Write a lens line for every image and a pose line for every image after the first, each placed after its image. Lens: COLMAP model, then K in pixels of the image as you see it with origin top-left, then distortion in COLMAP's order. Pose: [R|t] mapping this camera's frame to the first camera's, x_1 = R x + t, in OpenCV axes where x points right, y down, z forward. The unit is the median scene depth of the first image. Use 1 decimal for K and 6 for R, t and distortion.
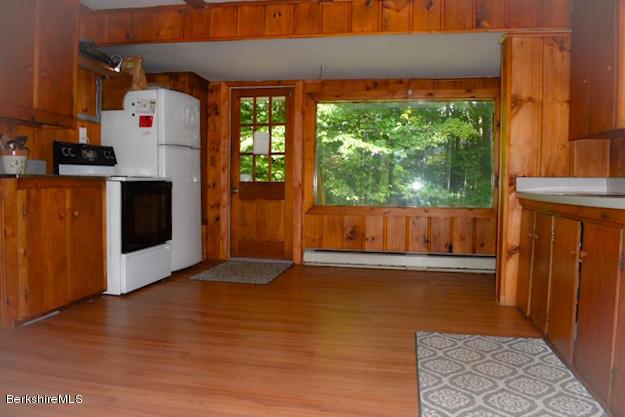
lens RADIAL K [[495.0, 0, 313.1], [0, 495.0, 209.1], [0, 0, 1]] dist [-0.098750, 0.015359]
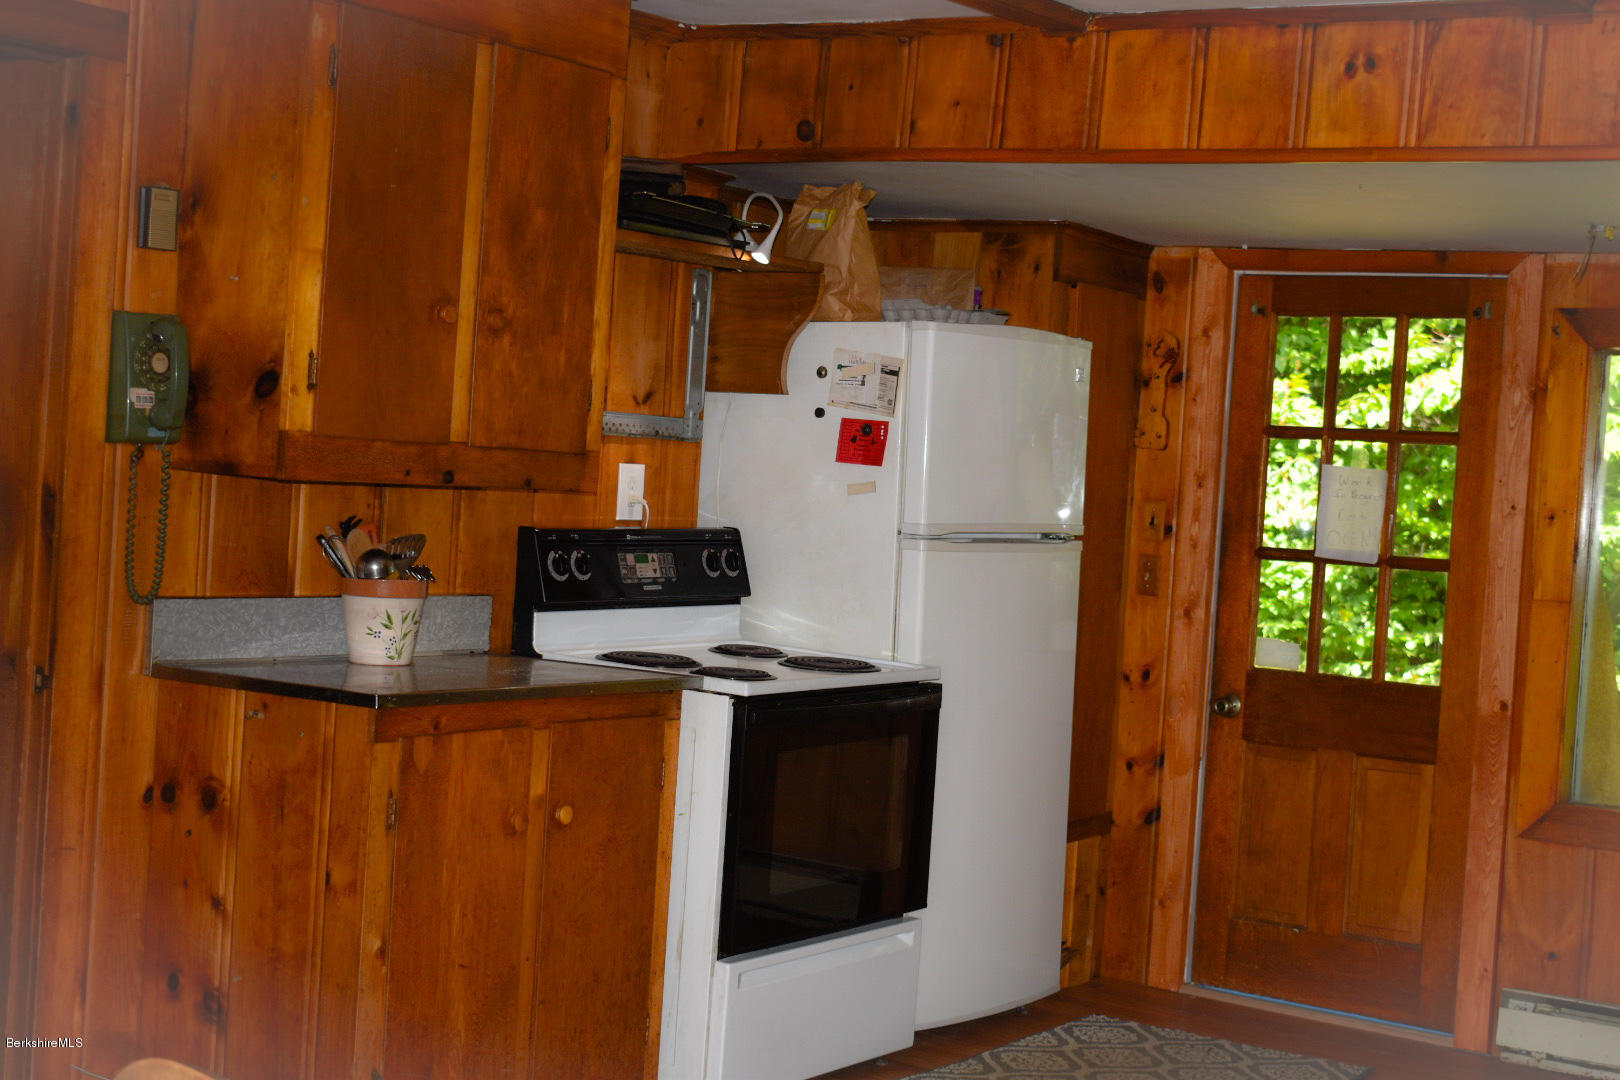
lens RADIAL K [[2461.0, 0, 810.2], [0, 2461.0, 539.6], [0, 0, 1]] dist [-0.061877, 0.000000]
pose [[0.913149, 0.060028, -0.403182, 0.167039], [-0.073383, 0.997146, -0.017741, -0.105653], [0.400966, 0.045787, 0.914948, -0.211694]]
